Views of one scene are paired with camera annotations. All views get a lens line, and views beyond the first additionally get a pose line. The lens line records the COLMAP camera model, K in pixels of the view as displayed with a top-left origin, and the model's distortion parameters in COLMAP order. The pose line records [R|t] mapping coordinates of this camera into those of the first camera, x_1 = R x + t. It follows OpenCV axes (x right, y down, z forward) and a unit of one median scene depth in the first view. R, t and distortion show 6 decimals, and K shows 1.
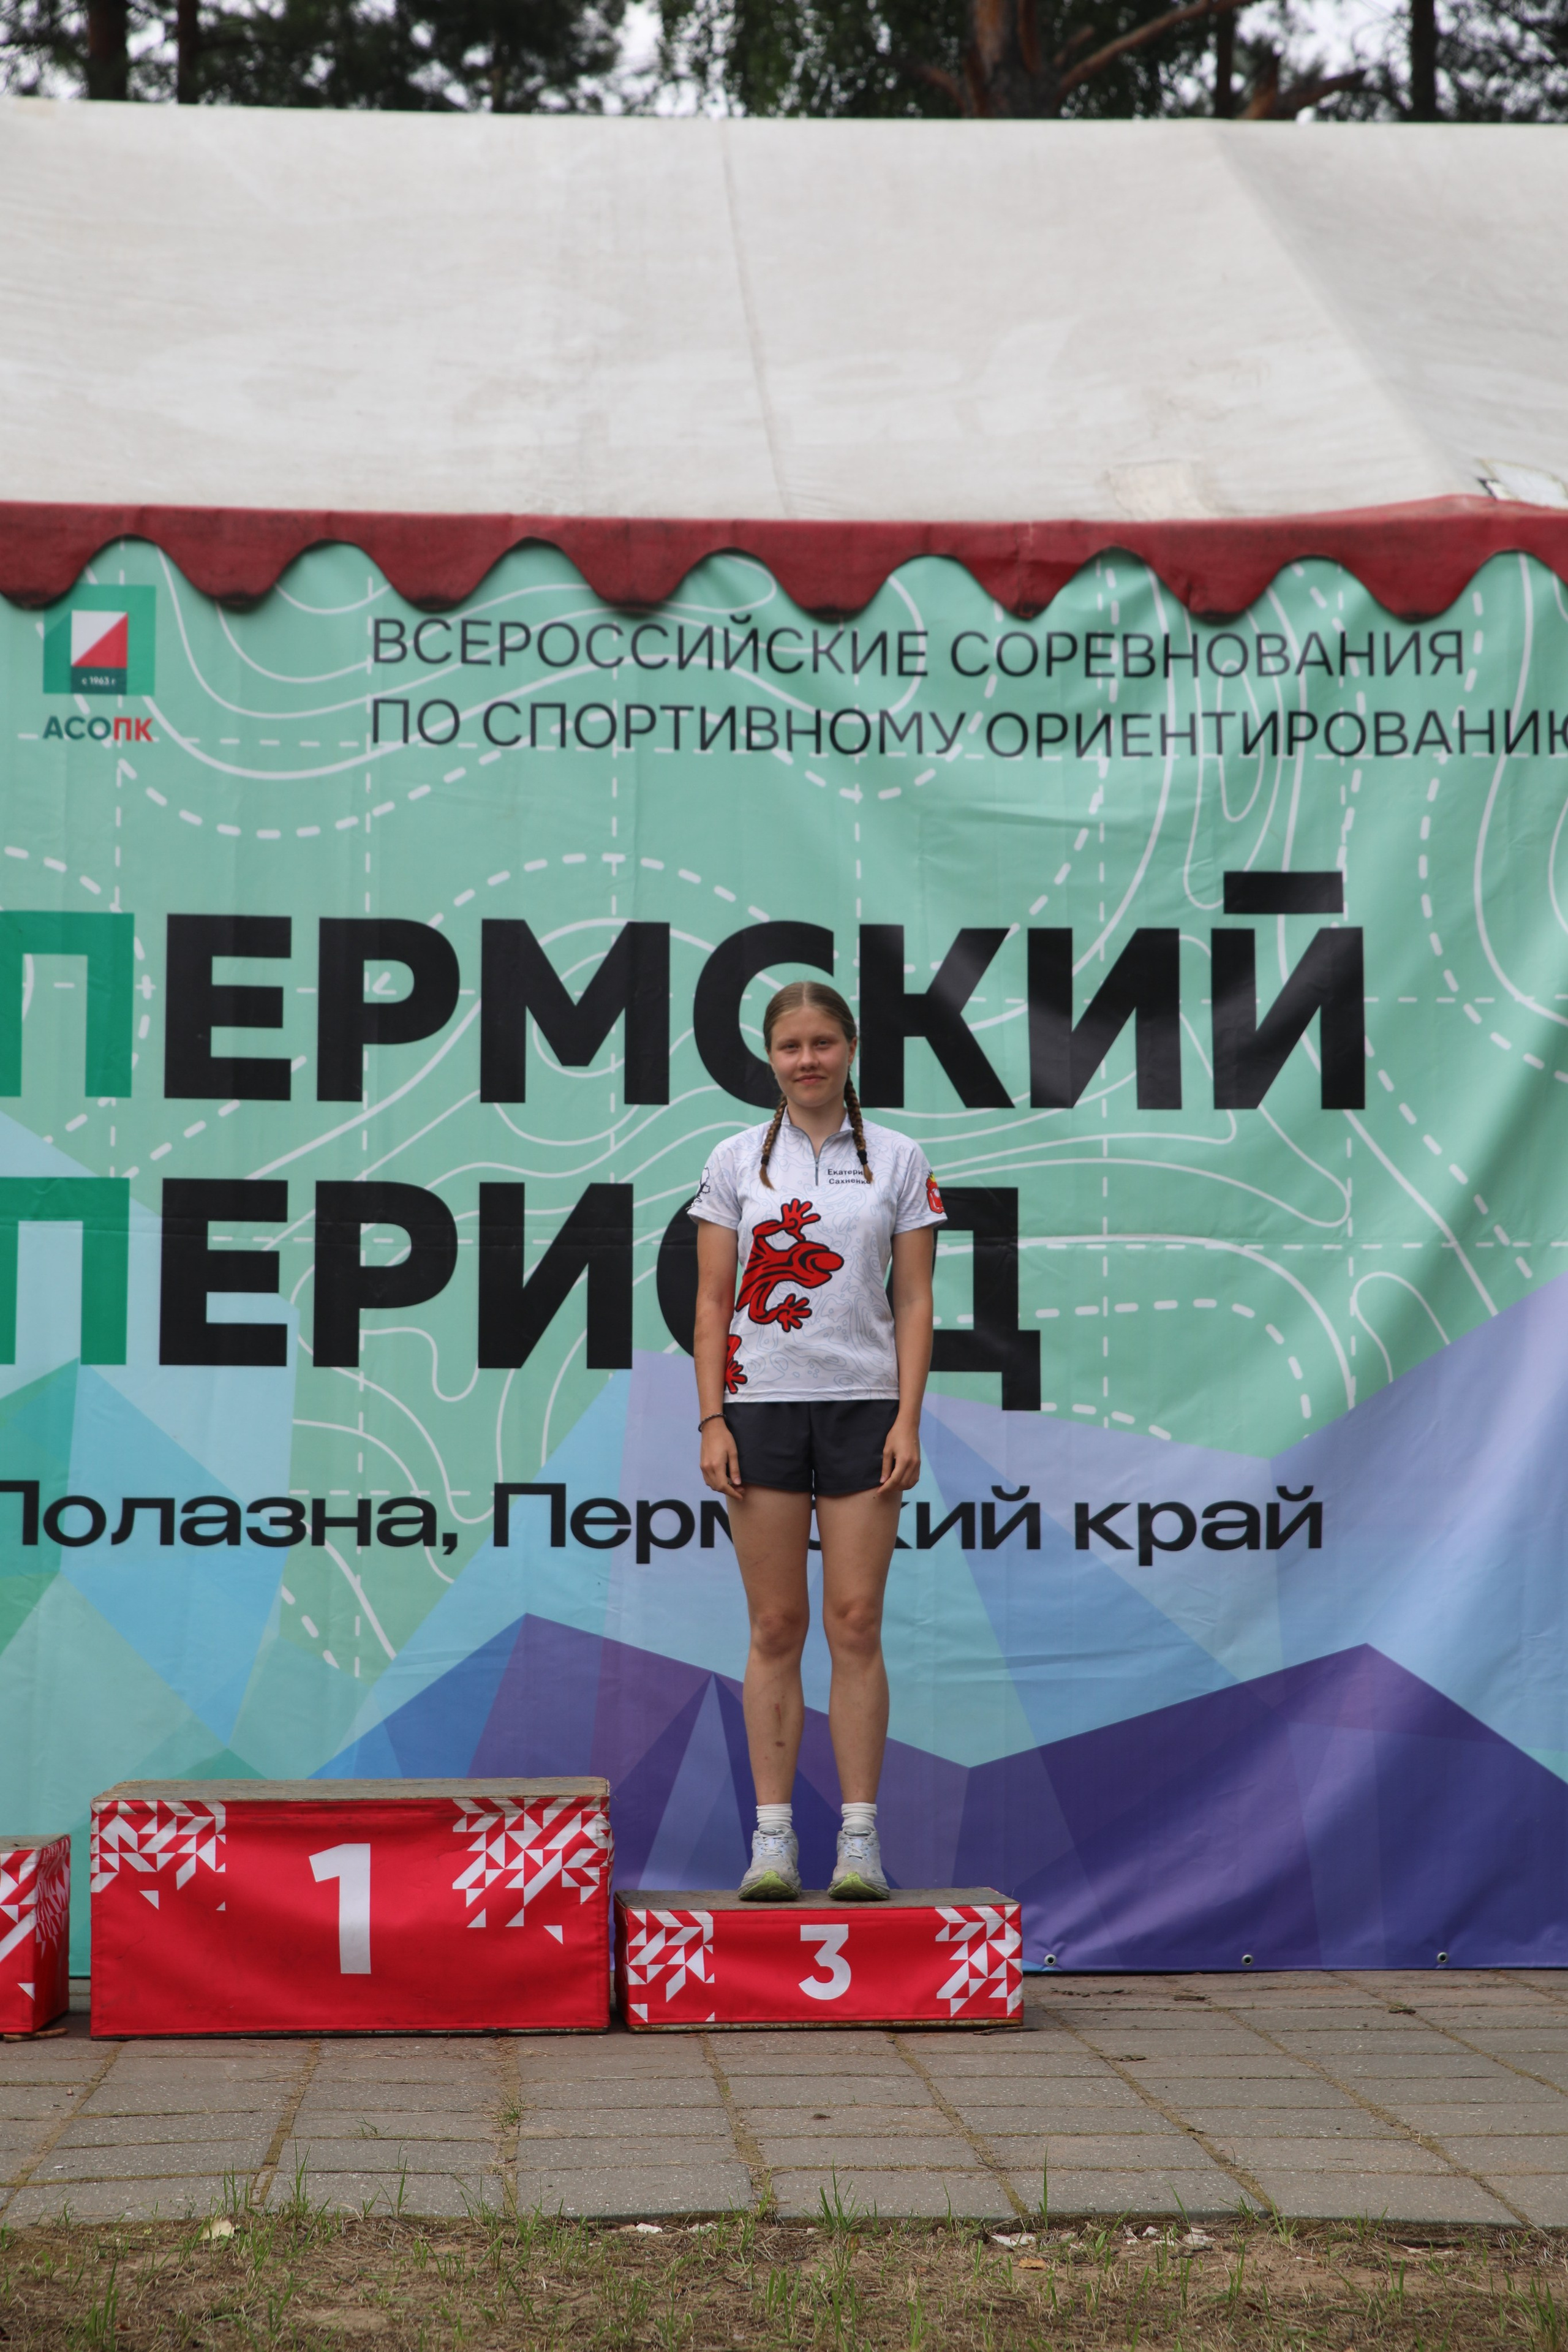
lens RADIAL K [[4563.4, 0, 776.8], [0, 4563.4, 1185.1], [0, 0, 1]] dist [0.233490, 0.546342]
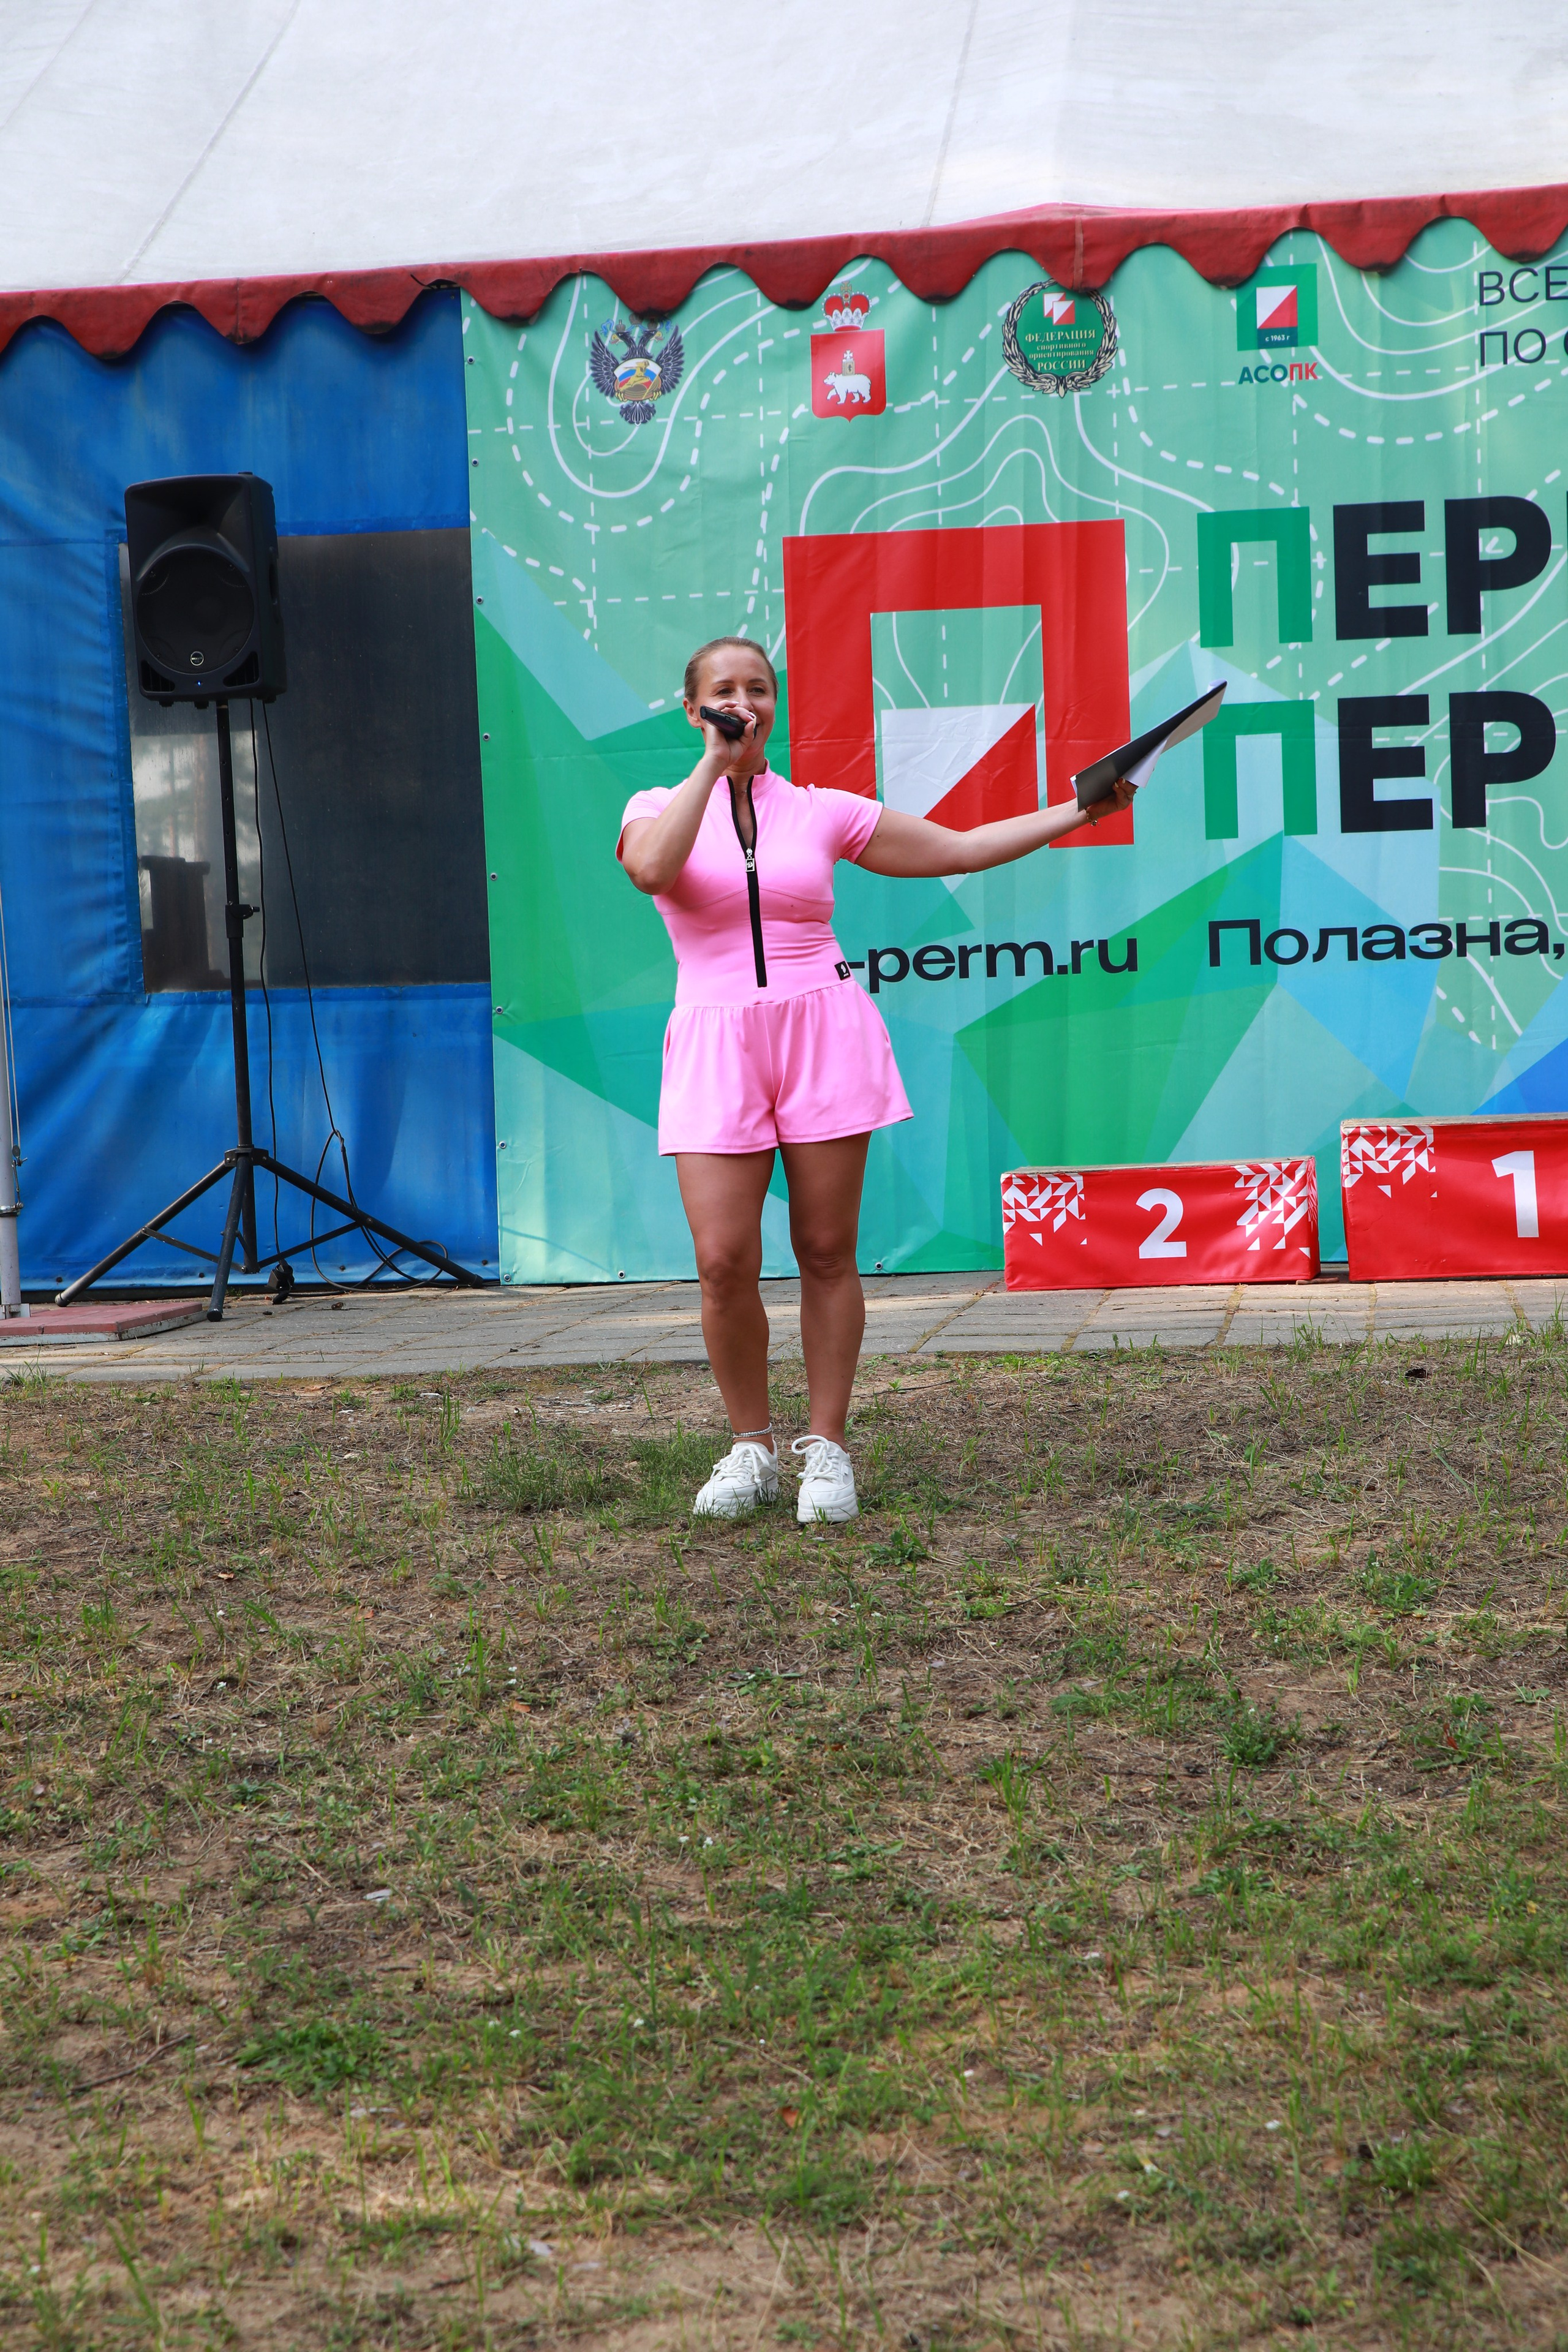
lens RADIAL K [[4674.5, 0, 687.9], [0, 4674.5, 1168.8], [0, 0, 1]] dist [0.175761, 0.648777]
pose [[0.979392, -0.034482, -0.199004, -0.047394], [0.055458, 0.993359, 0.100813, -0.014404], [0.194206, -0.109771, 0.974800, -0.443007]]
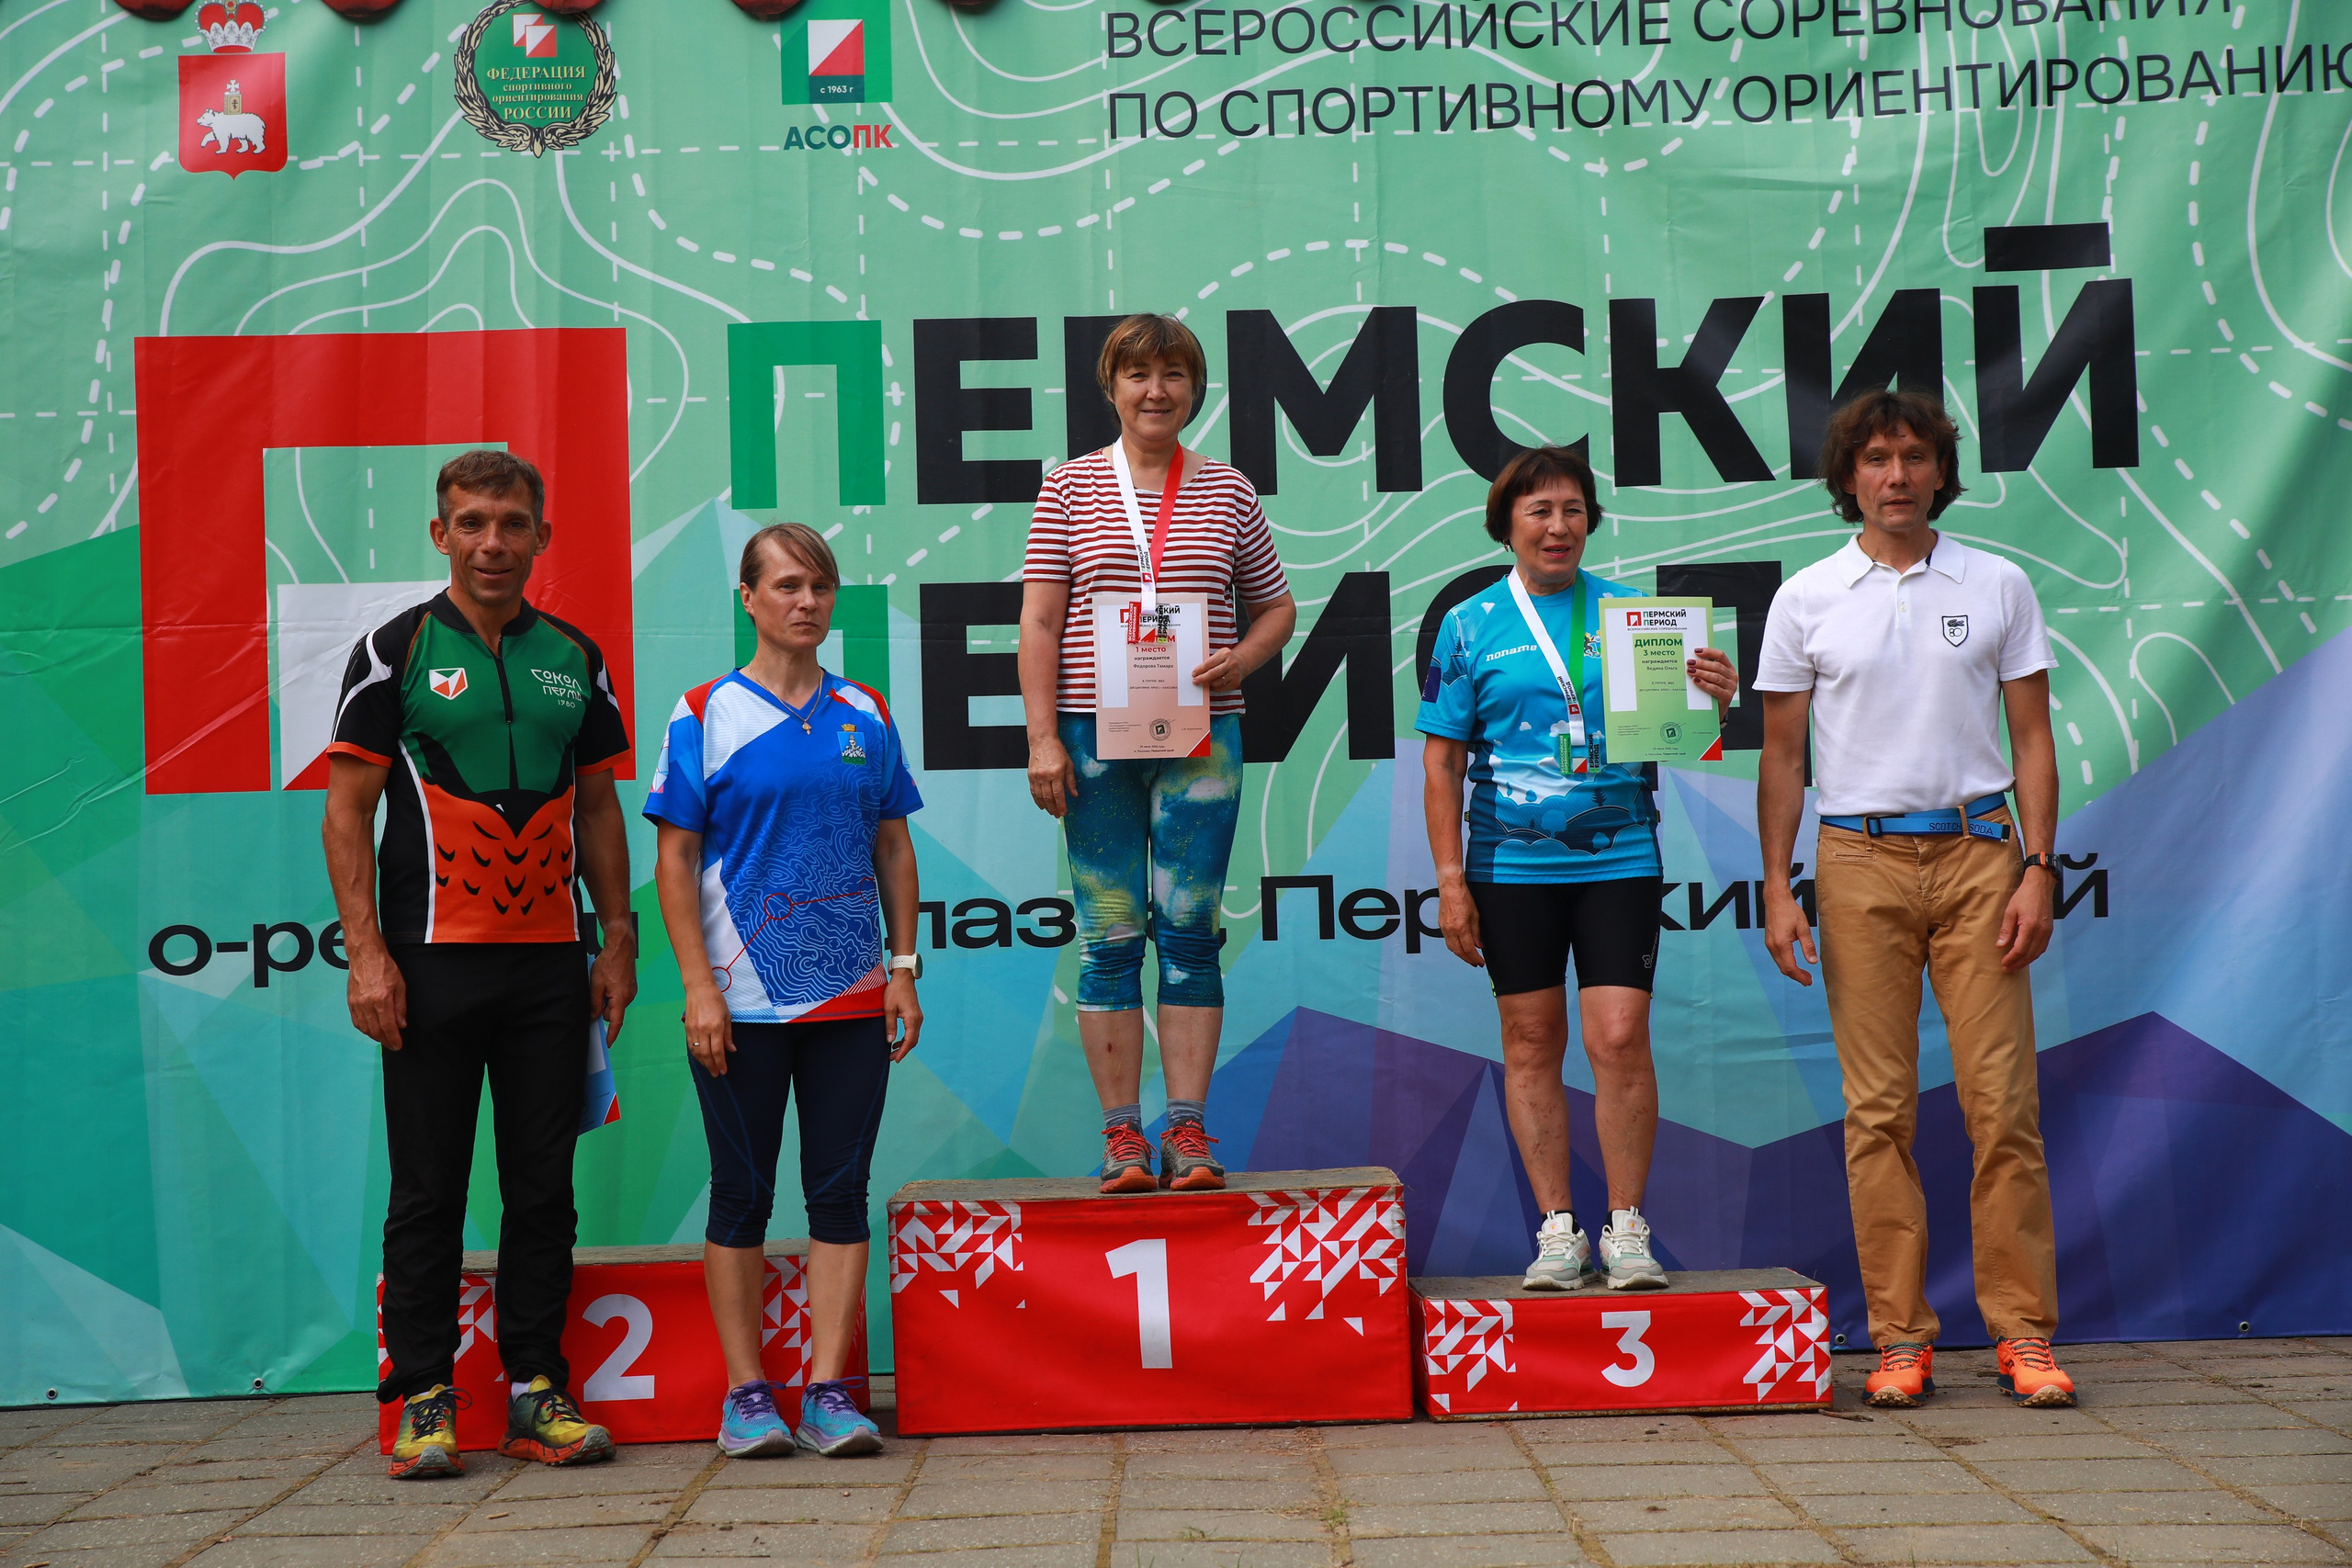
lens RADIAL K [[4234.3, 0, 1181.0], [0, 4234.3, 739.1], [0, 0, 1]] dist [0.221954, 0.268520]
pose [[0.997729, -0.035478, -0.057263, -0.024826], [0.037045, 0.998961, 0.026545, 0.009739], [0.056261, -0.028606, 0.998006, 0.076265]]
